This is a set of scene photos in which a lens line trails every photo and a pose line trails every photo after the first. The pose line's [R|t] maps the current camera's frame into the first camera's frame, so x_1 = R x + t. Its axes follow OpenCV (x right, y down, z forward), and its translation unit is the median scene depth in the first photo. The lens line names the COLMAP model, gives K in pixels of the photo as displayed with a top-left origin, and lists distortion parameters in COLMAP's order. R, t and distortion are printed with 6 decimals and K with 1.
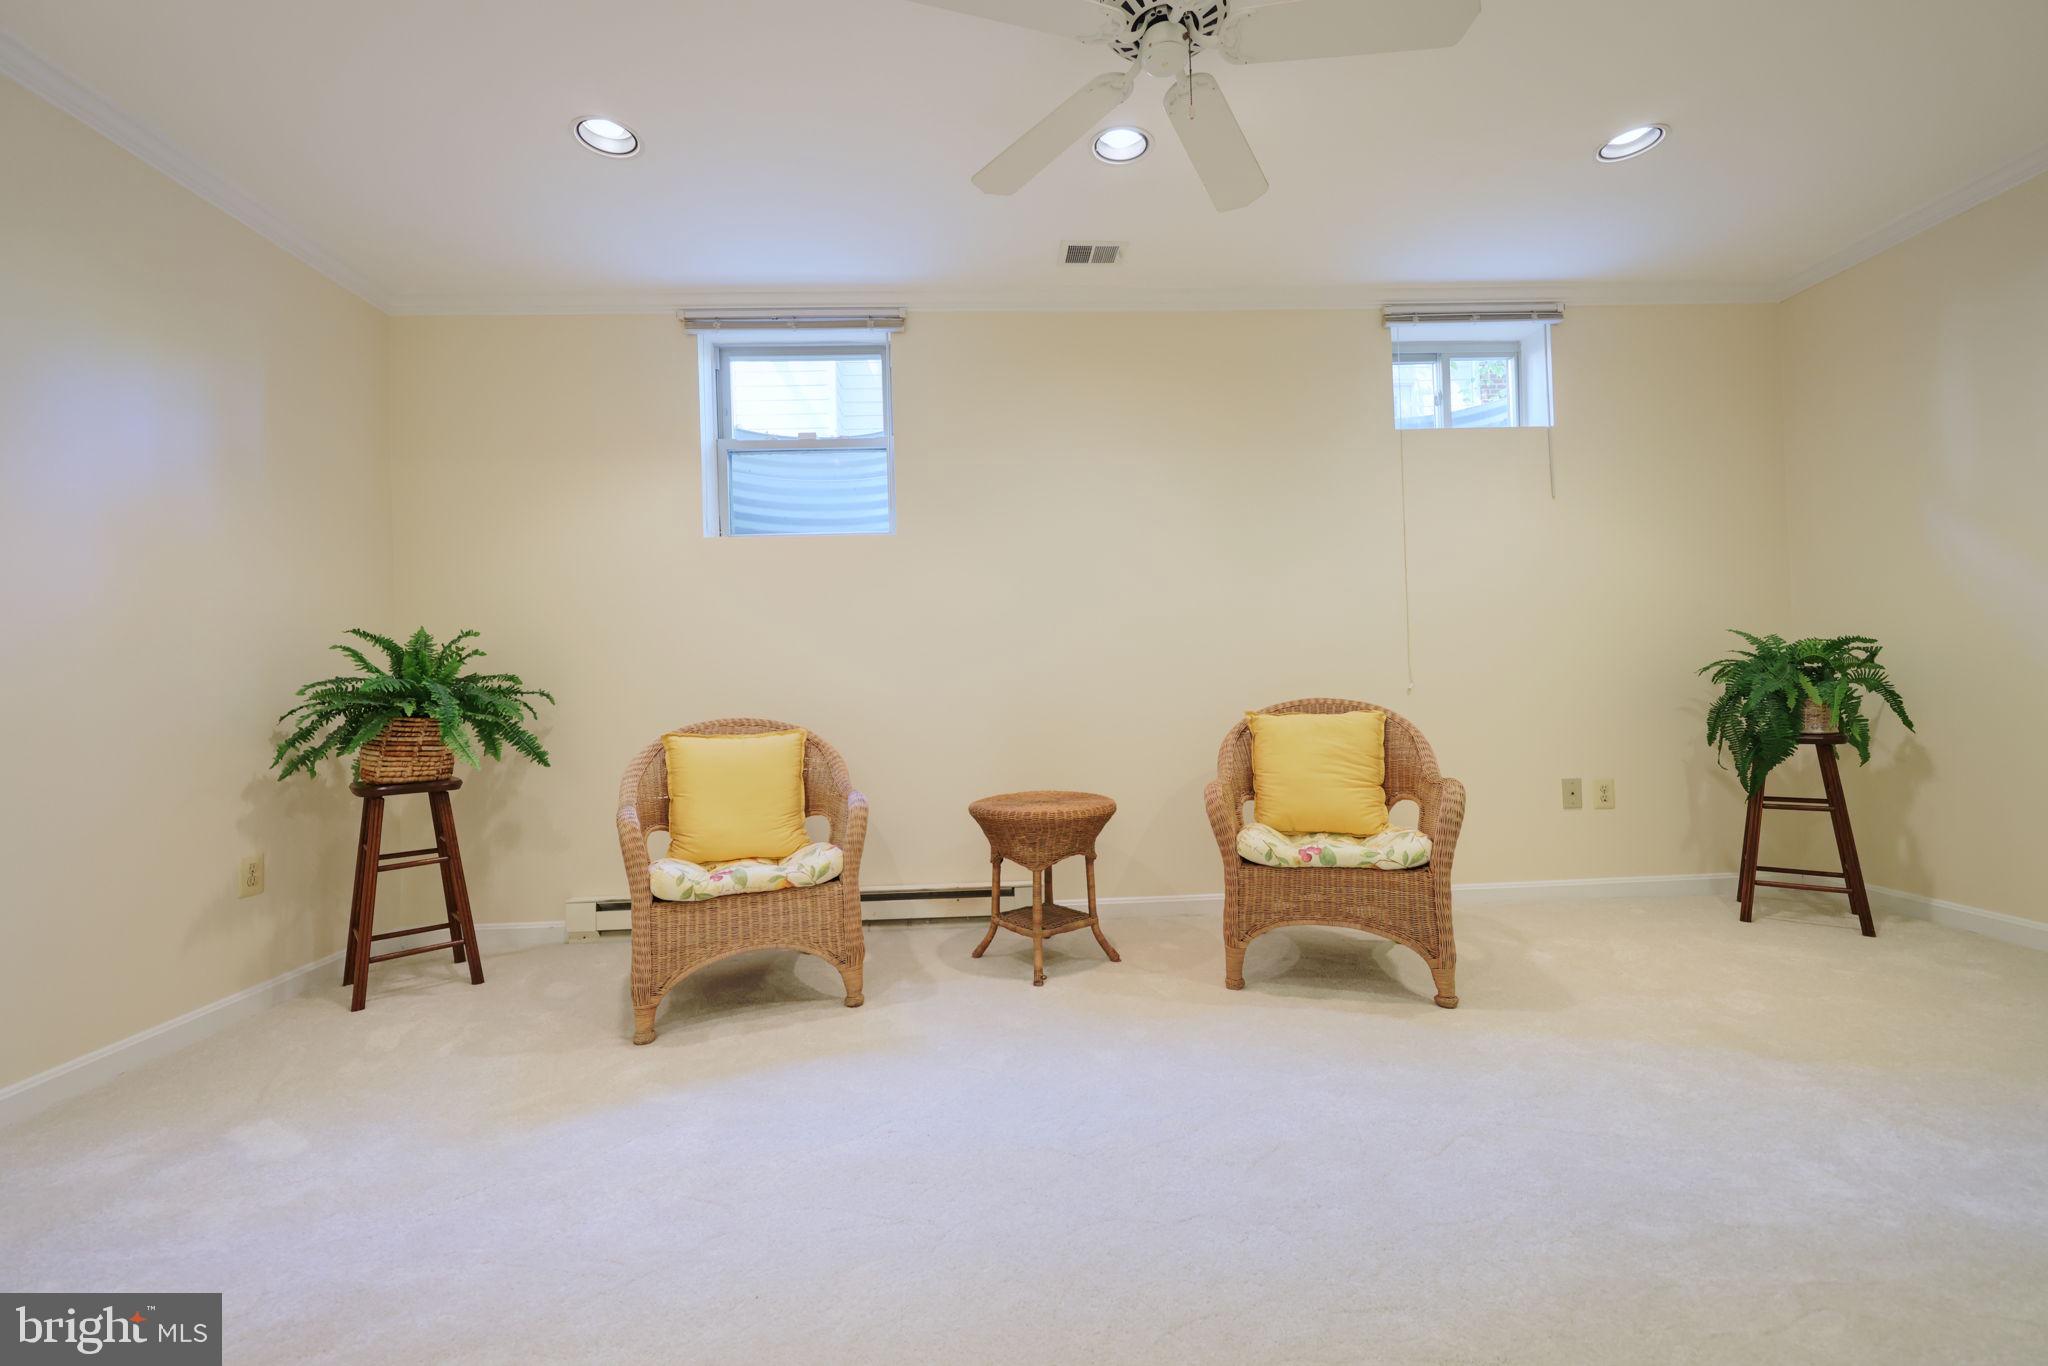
lens RADIAL K [[821.9, 0, 1022.7], [0, 821.9, 673.3], [0, 0, 1]] dist [-0.001061, -0.000281]
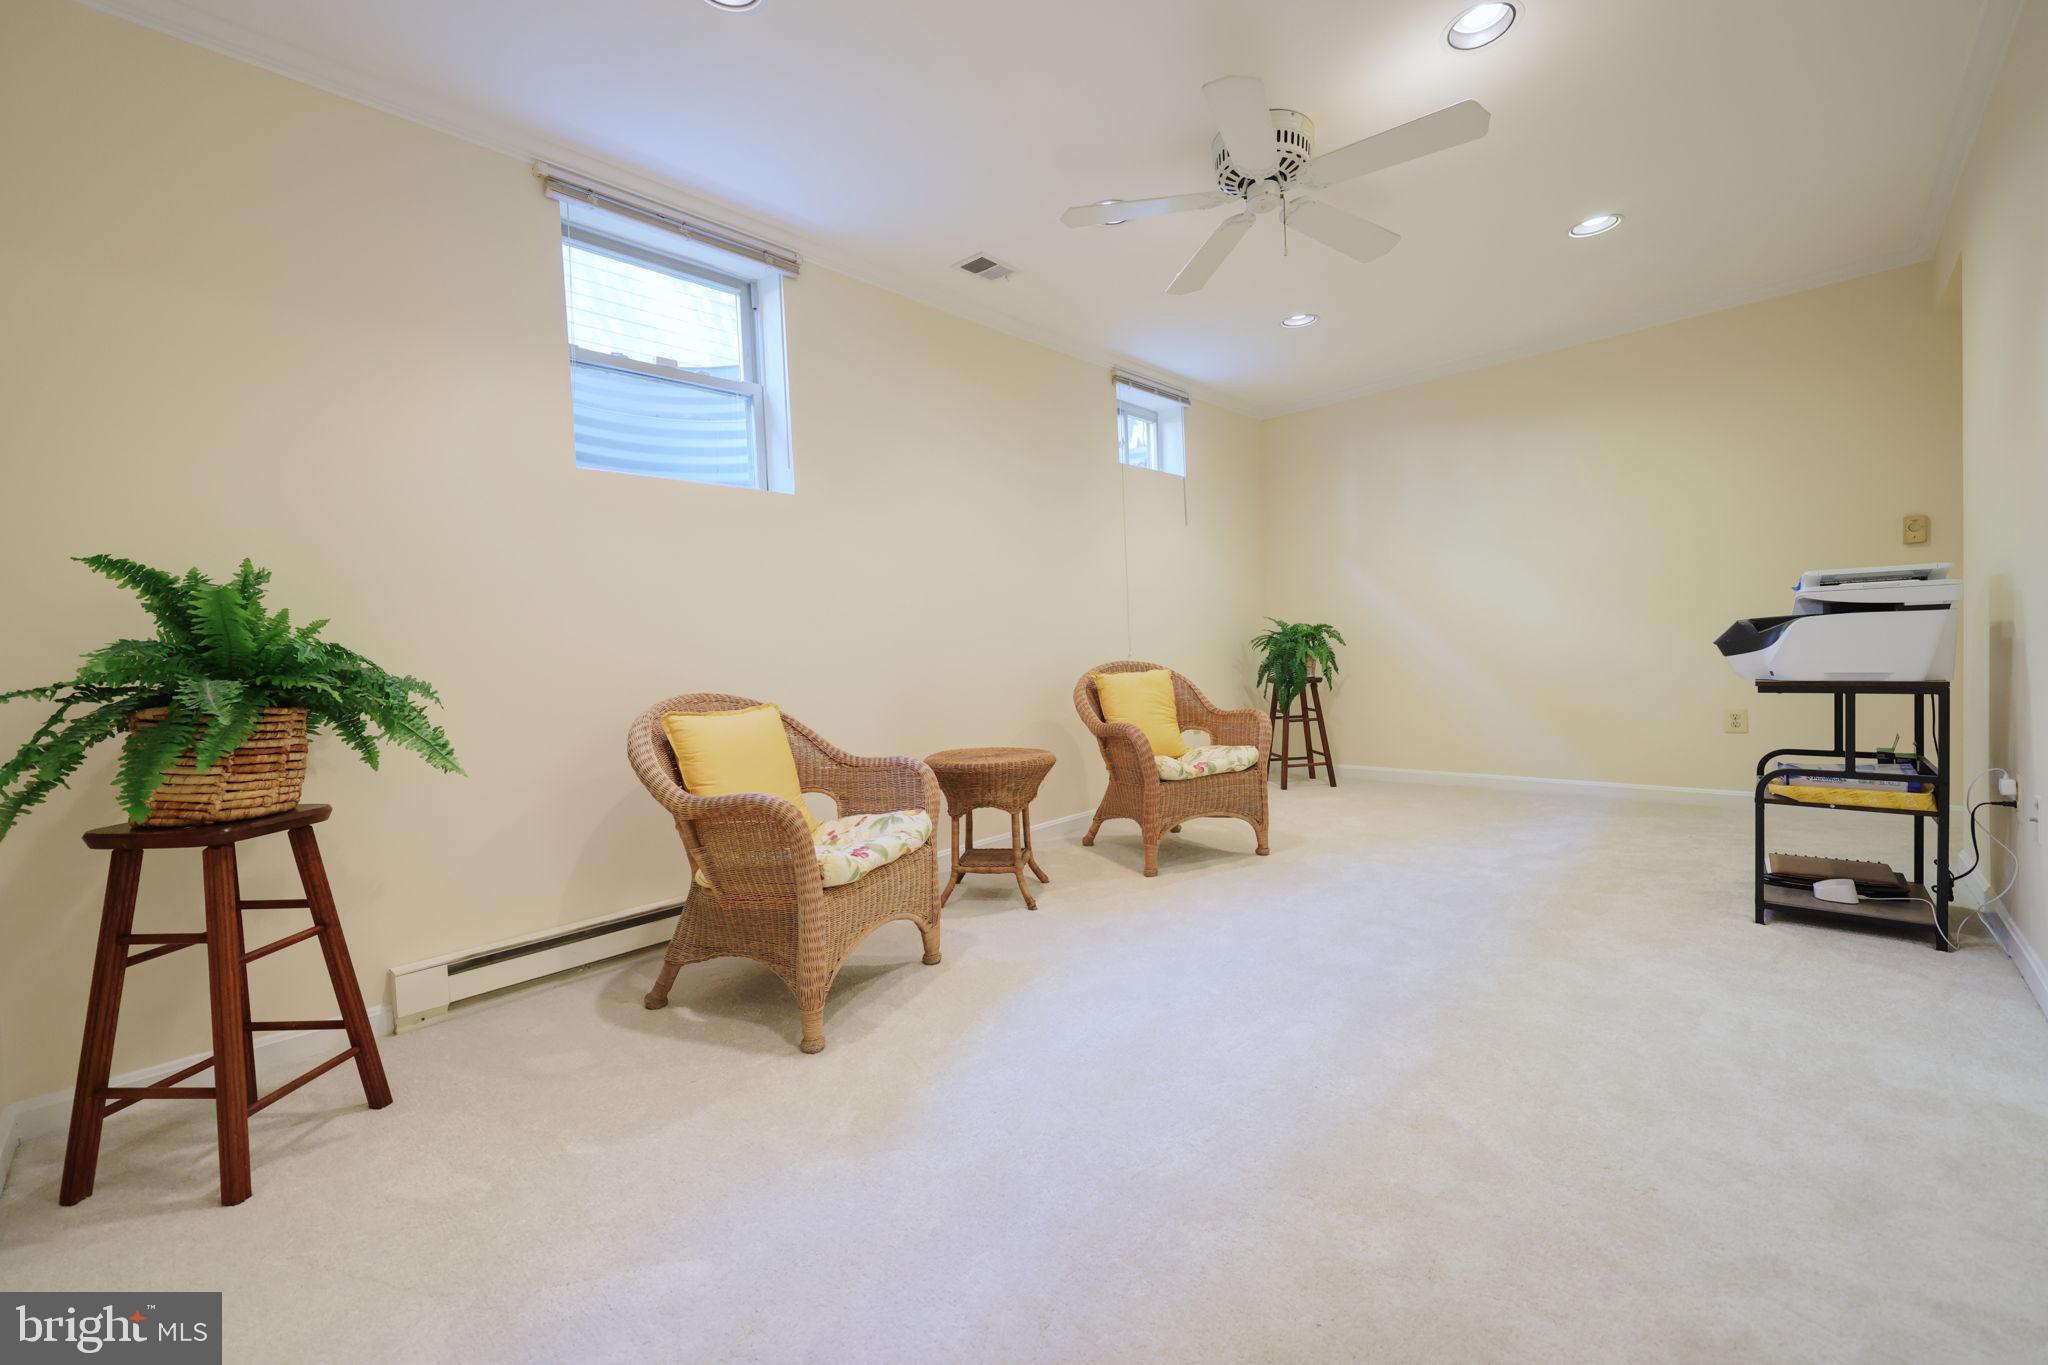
lens RADIAL K [[821.9, 0, 1022.7], [0, 821.9, 672.8], [0, 0, 1]] dist [-0.001061, -0.000281]
pose [[0.721303, -0.022708, 0.692248, -0.724774], [0.010215, 0.999702, 0.022151, 0.018844], [-0.692545, -0.008906, 0.721320, 0.163687]]
